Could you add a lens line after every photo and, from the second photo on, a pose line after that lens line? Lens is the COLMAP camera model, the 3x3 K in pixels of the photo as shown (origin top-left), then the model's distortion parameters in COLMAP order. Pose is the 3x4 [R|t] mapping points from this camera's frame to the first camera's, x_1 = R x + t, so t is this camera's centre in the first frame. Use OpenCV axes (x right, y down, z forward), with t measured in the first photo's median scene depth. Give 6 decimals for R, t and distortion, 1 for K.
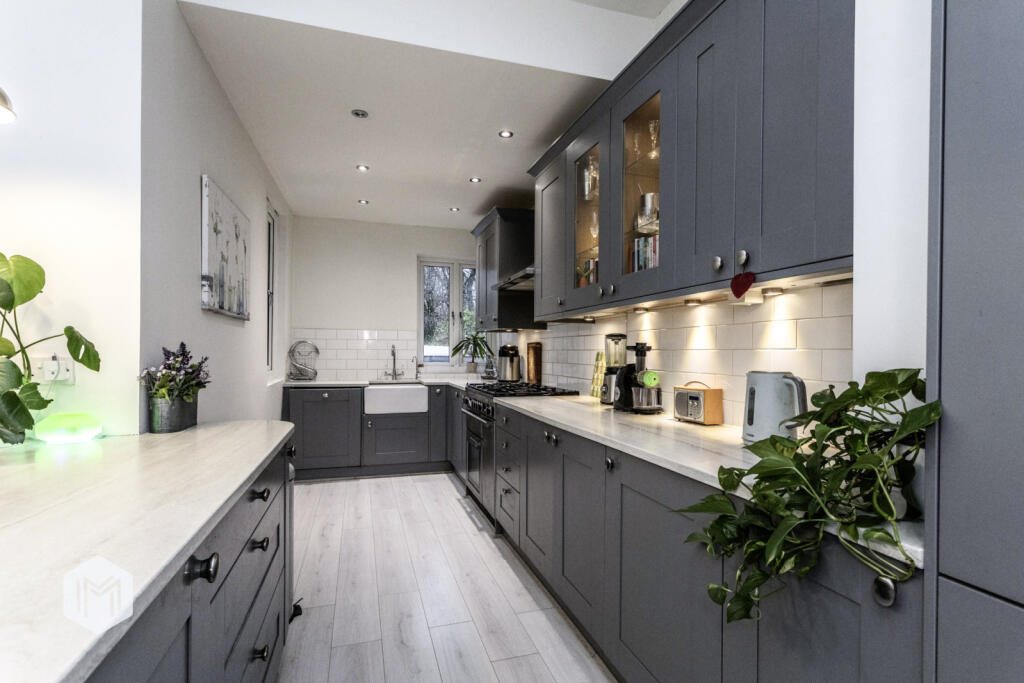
lens RADIAL K [[490.8, 0, 511.5], [0, 490.8, 348.2], [0, 0, 1]] dist [0.044395, -0.000910]
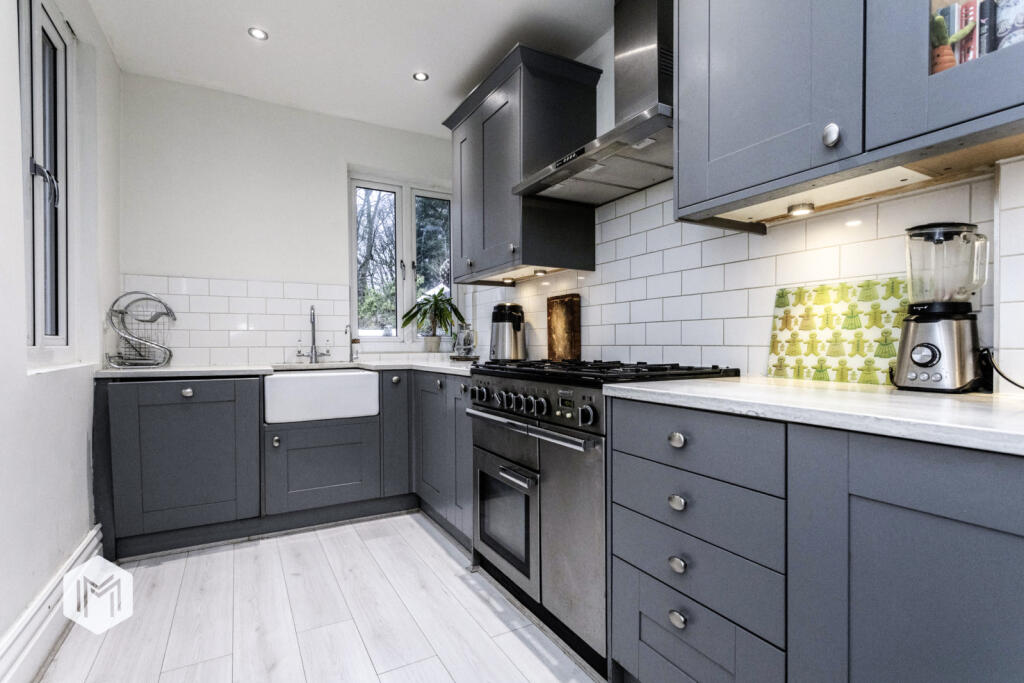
lens RADIAL K [[490.8, 0, 492.7], [0, 490.8, 341.5], [0, 0, 1]] dist [0.044395, -0.000910]
pose [[0.983517, -0.012954, 0.180353, -0.140968], [0.011592, 0.999896, 0.008609, 0.037155], [-0.180446, -0.006377, 0.983564, 0.386040]]
